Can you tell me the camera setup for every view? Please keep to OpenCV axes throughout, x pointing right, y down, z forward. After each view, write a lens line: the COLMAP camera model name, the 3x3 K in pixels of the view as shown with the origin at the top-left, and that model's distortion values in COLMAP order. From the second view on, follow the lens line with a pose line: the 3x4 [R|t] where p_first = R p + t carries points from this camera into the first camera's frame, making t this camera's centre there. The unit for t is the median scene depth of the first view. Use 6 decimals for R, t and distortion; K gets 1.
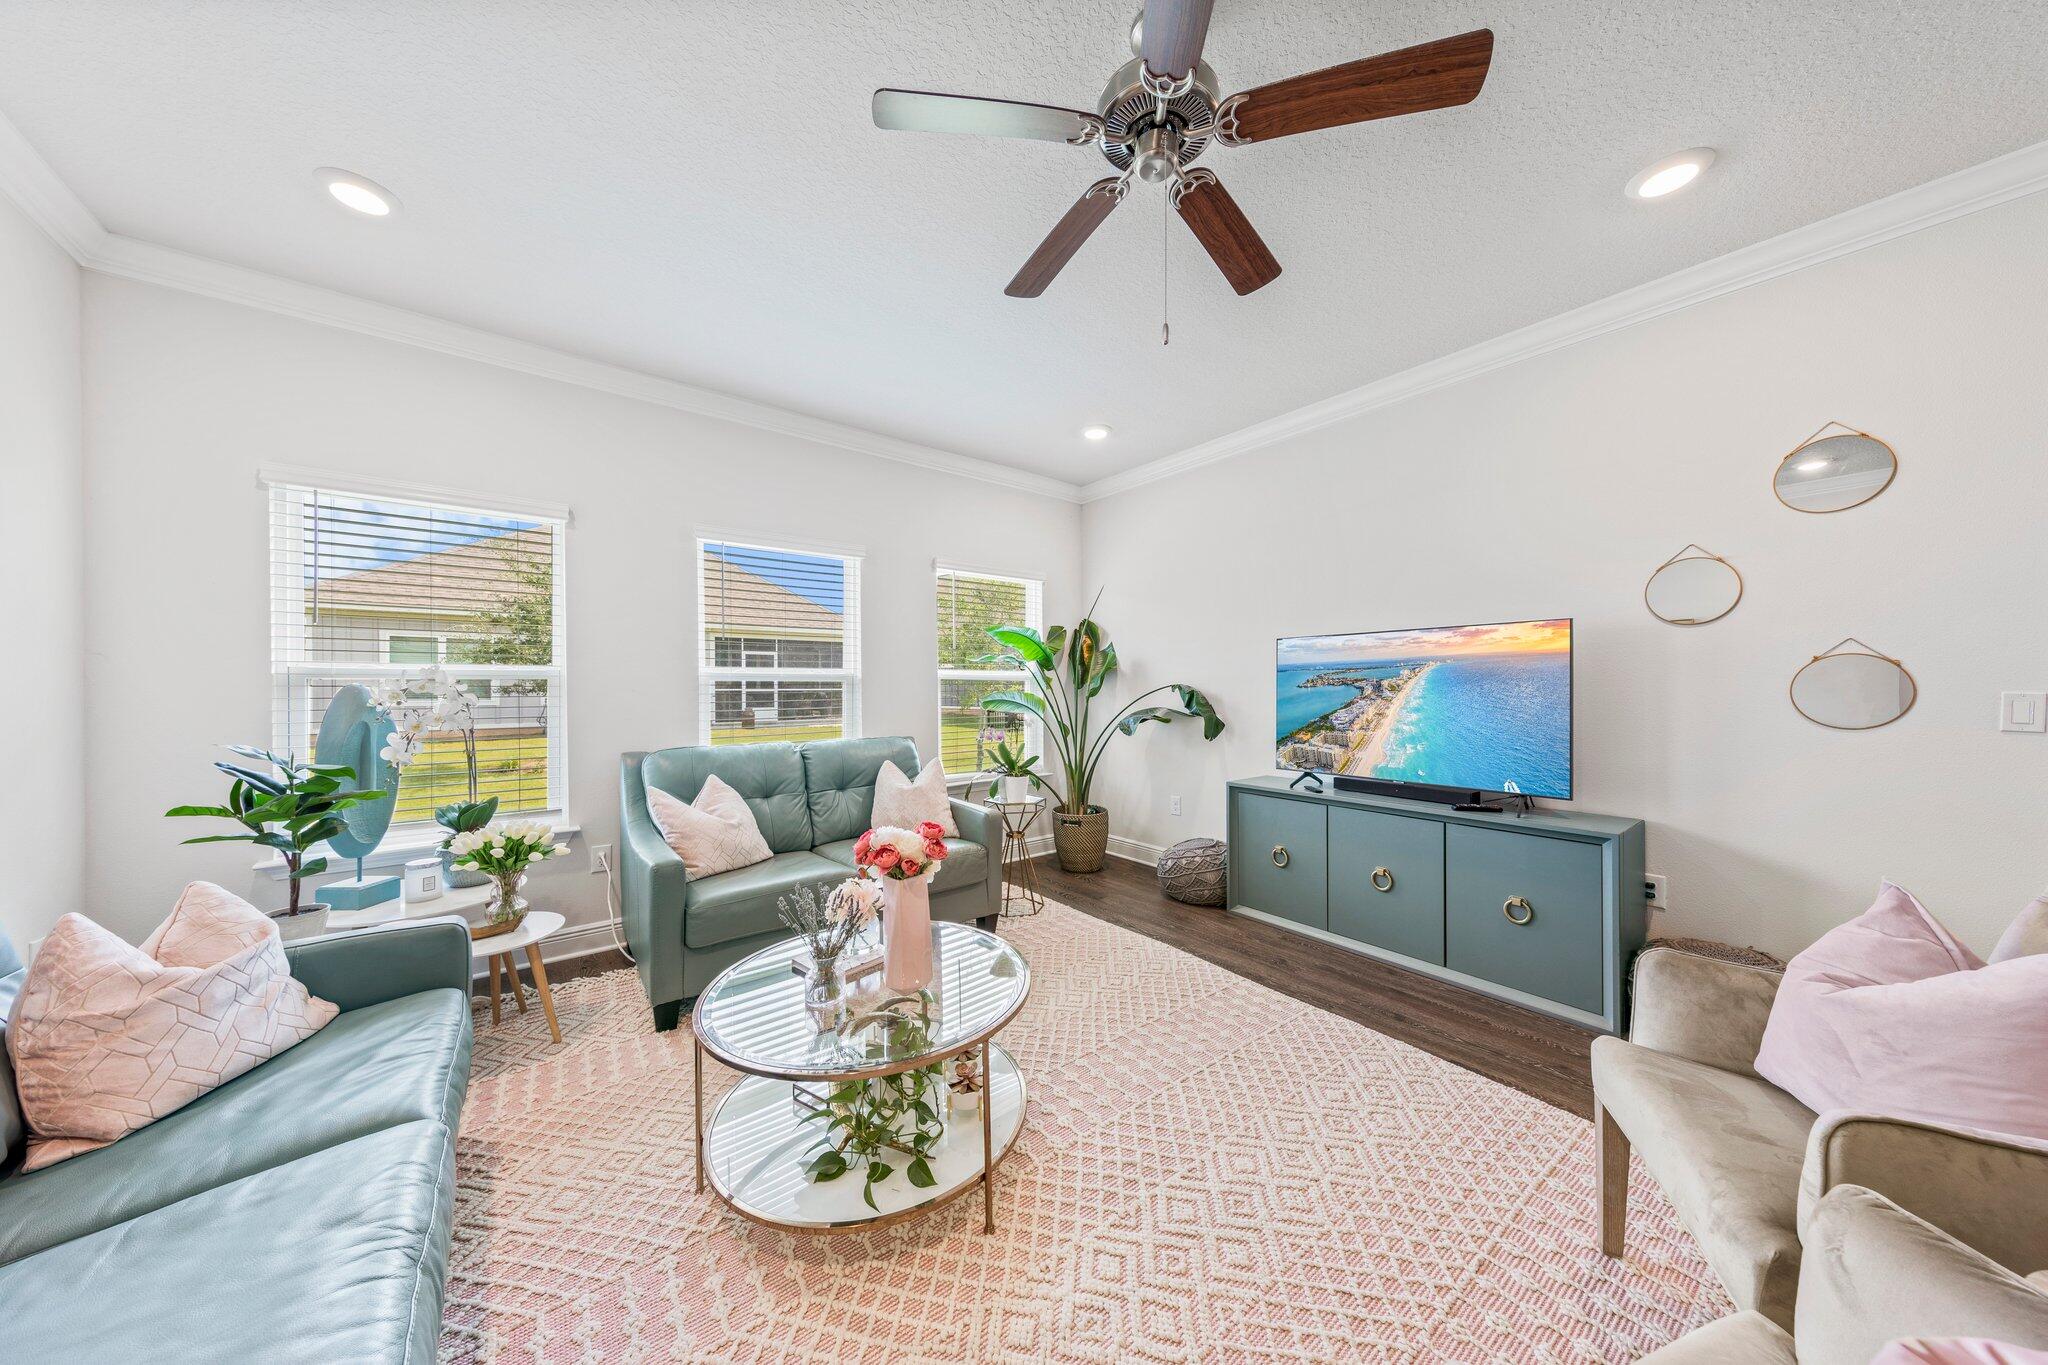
lens RADIAL K [[640.7, 0, 1025.3], [0, 640.7, 687.9], [0, 0, 1]] dist [0.011975, -0.002747]
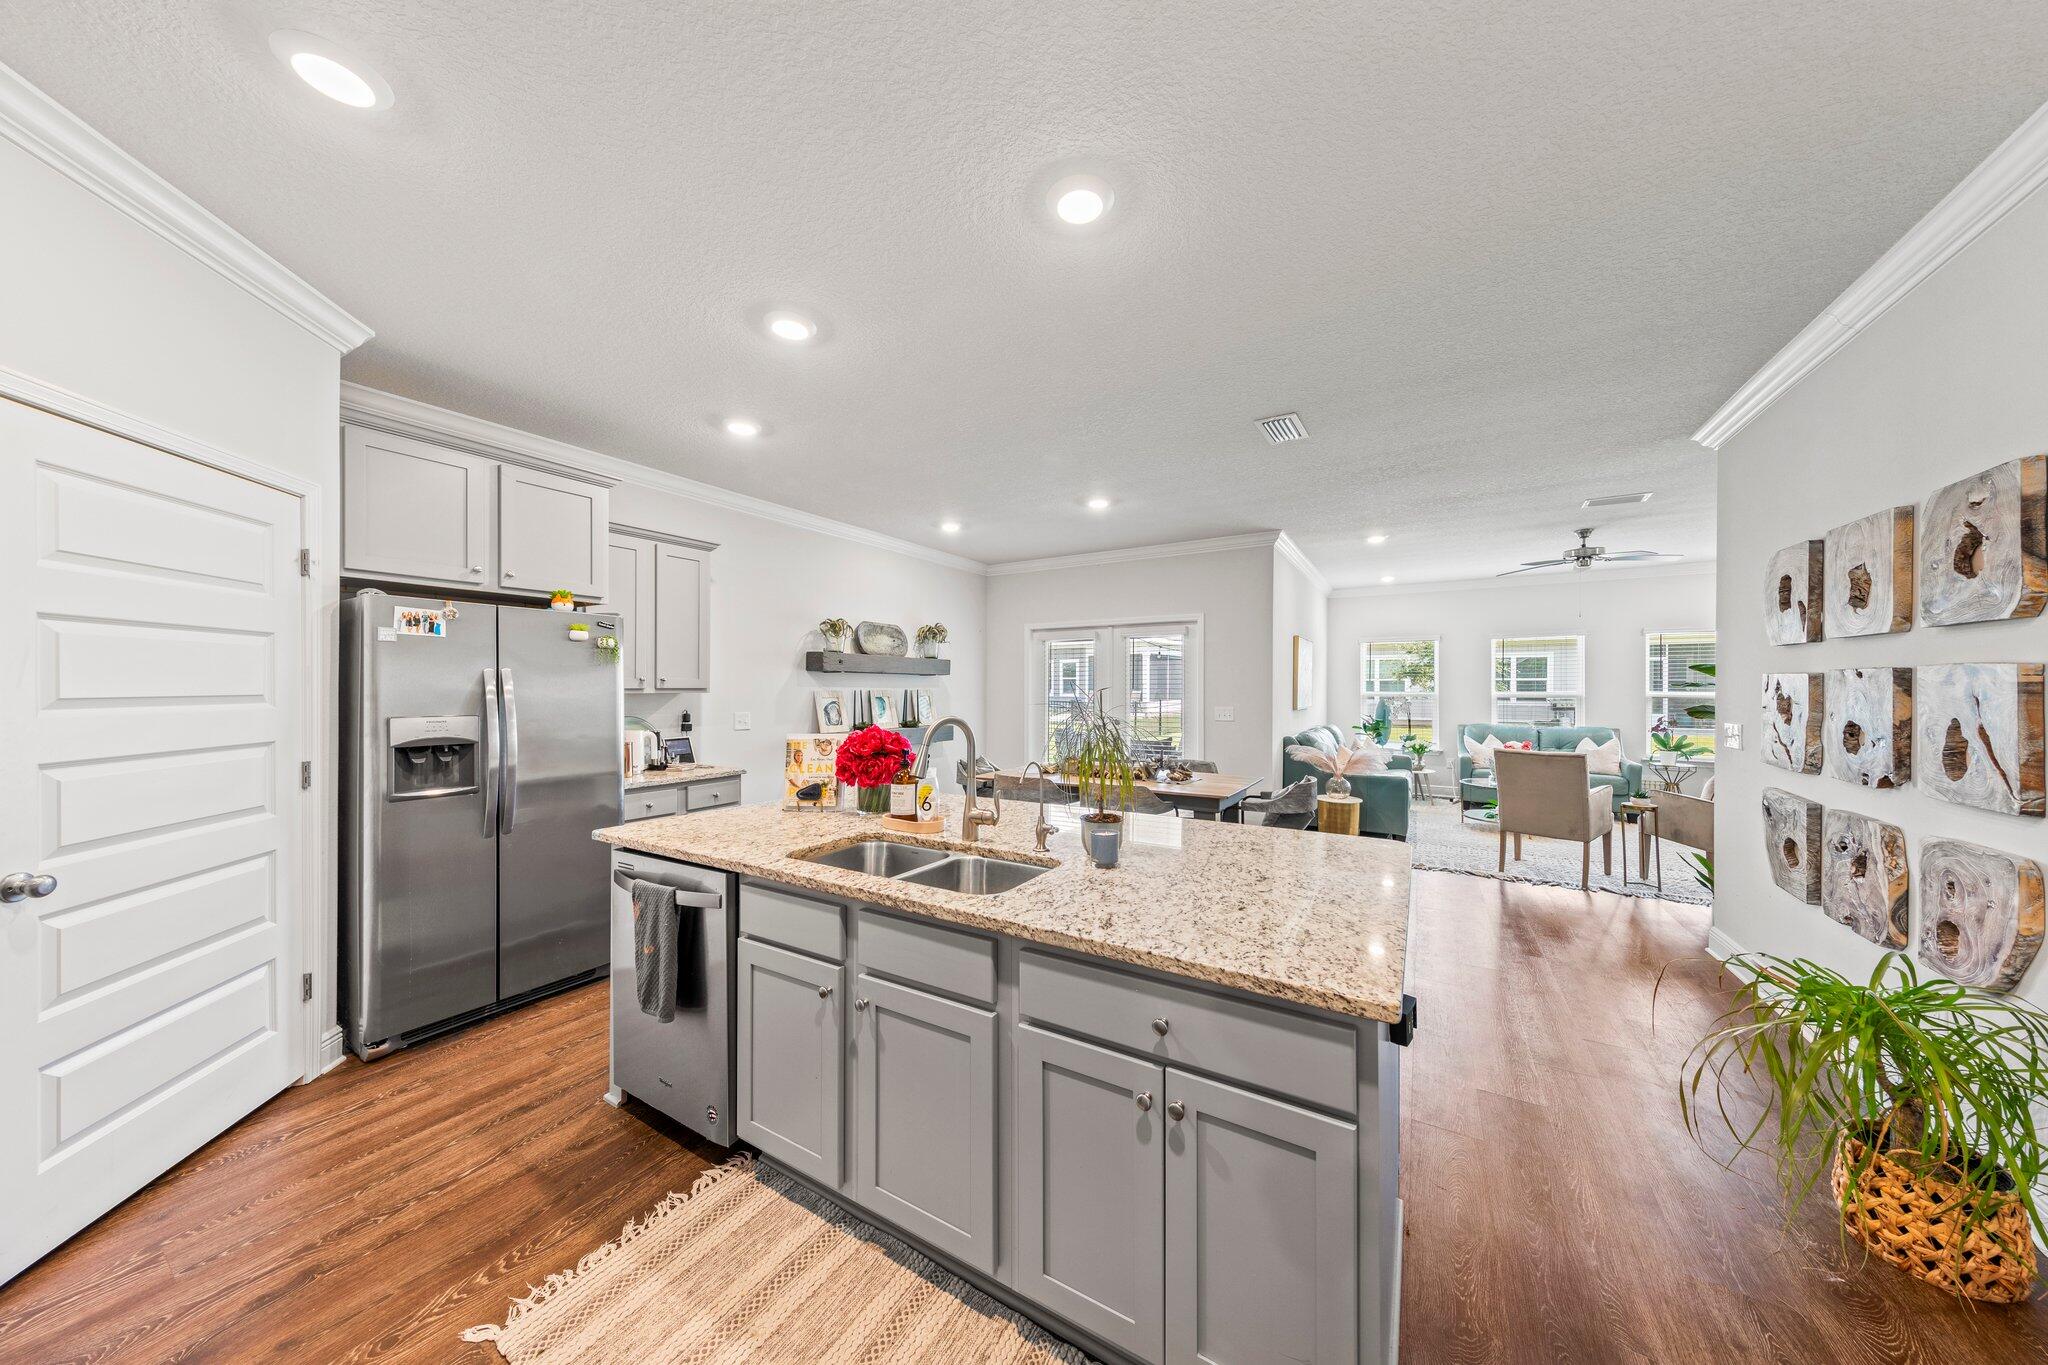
lens RADIAL K [[655.8, 0, 1024.9], [0, 655.8, 692.3], [0, 0, 1]] dist [0.008476, -0.000016]
pose [[0.358789, 0.009237, -0.933373, 1.128957], [-0.000179, 0.999952, 0.009827, -0.055557], [0.933419, -0.003359, 0.358773, -1.461099]]
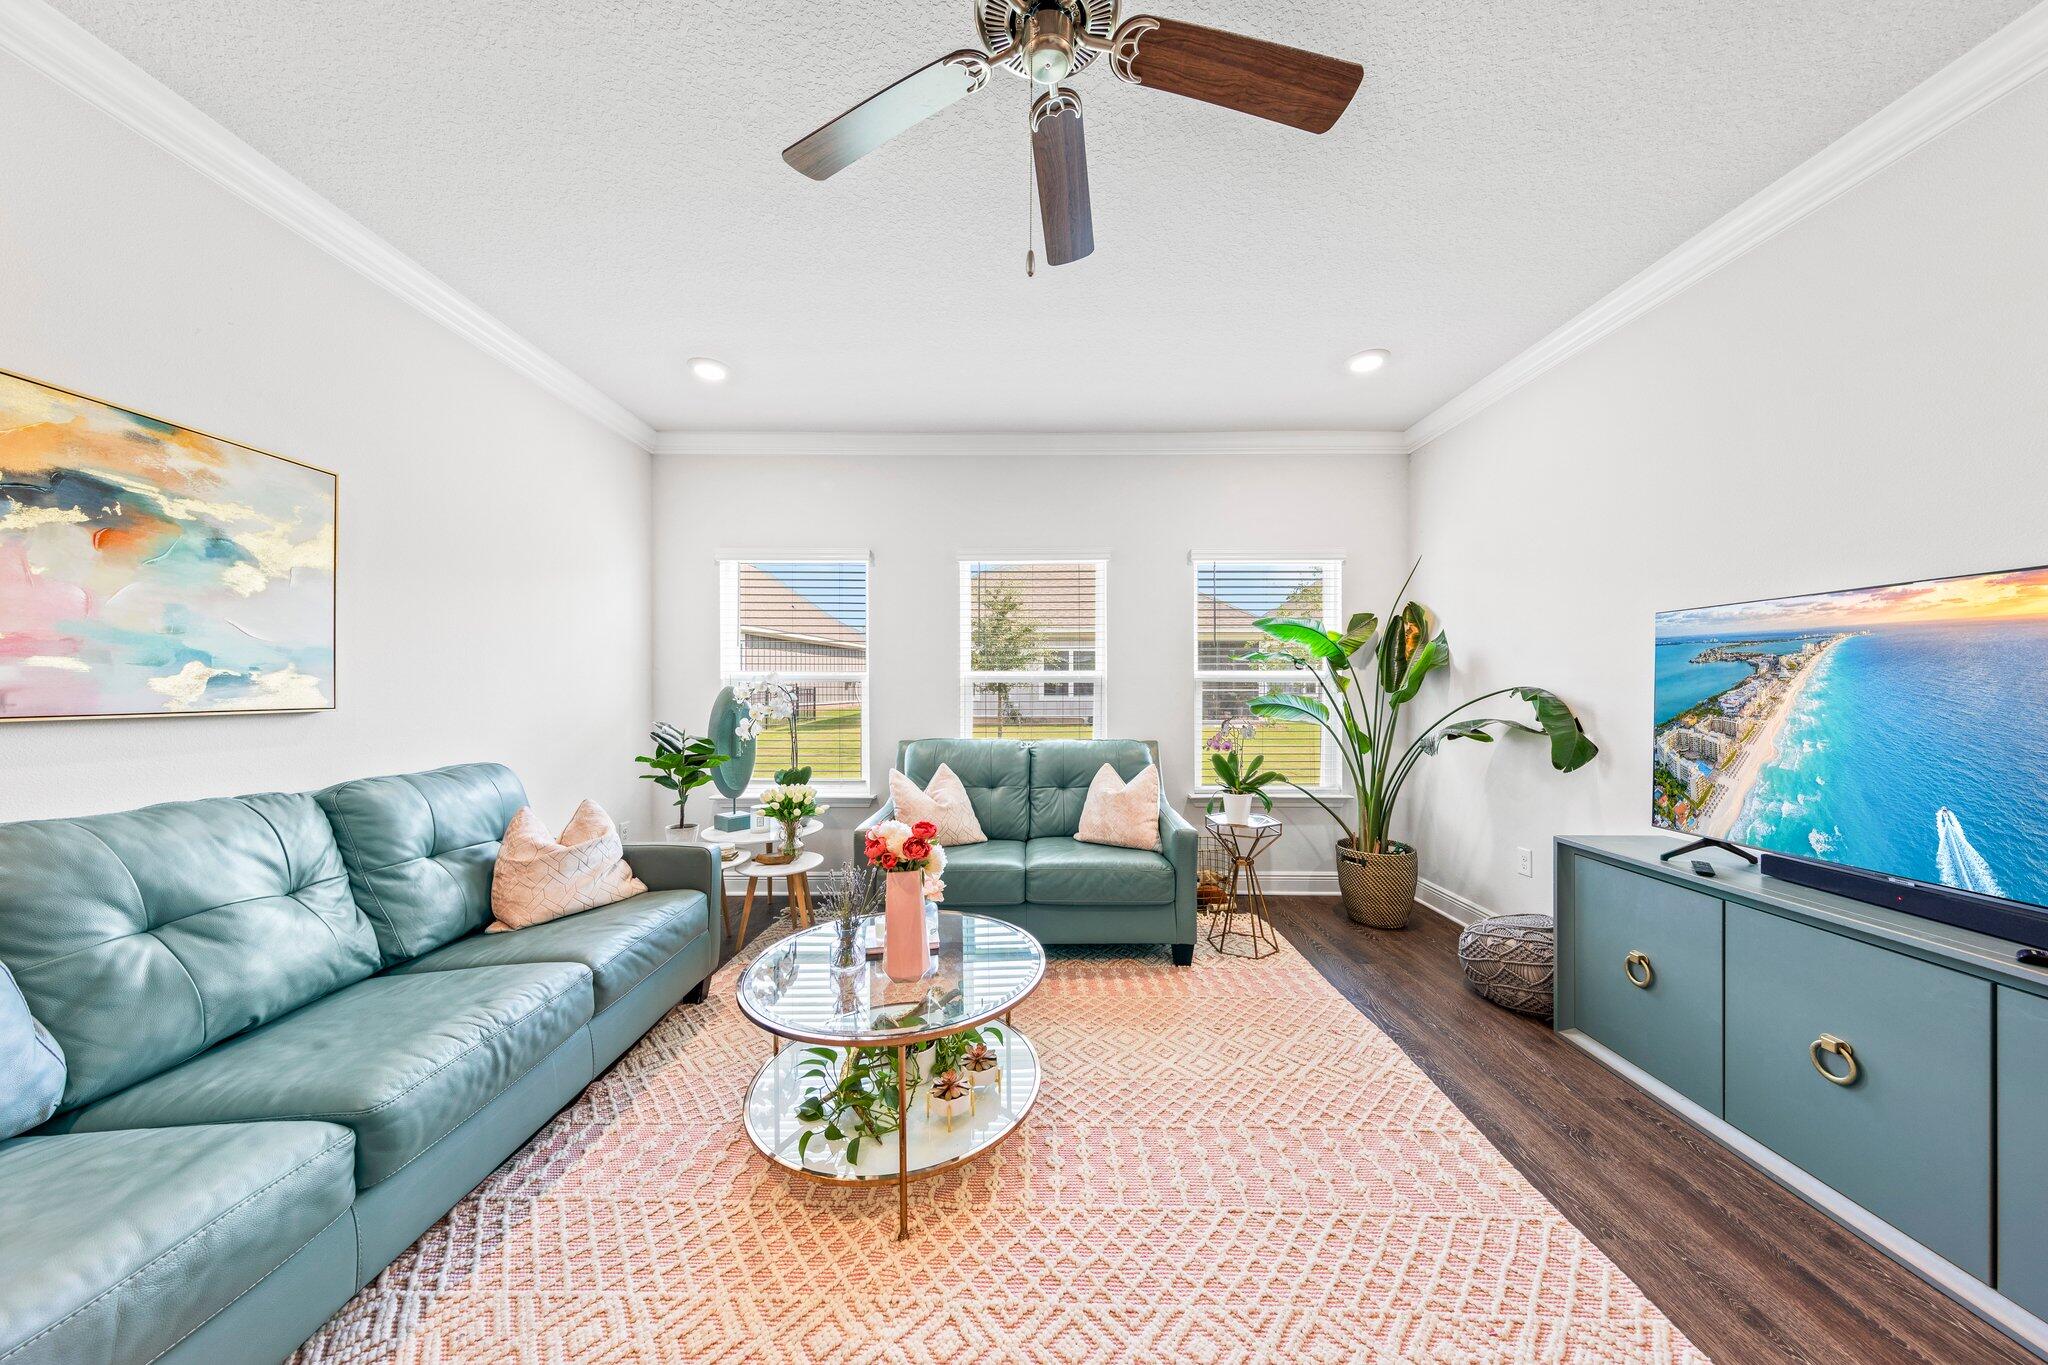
lens RADIAL K [[644.0, 0, 1025.4], [0, 644.0, 689.4], [0, 0, 1]] dist [0.013444, -0.002769]
pose [[0.787528, 0.006167, -0.616247, 0.302194], [-0.005056, 0.999981, 0.003545, -0.003878], [0.616257, 0.000324, 0.787545, 0.142478]]
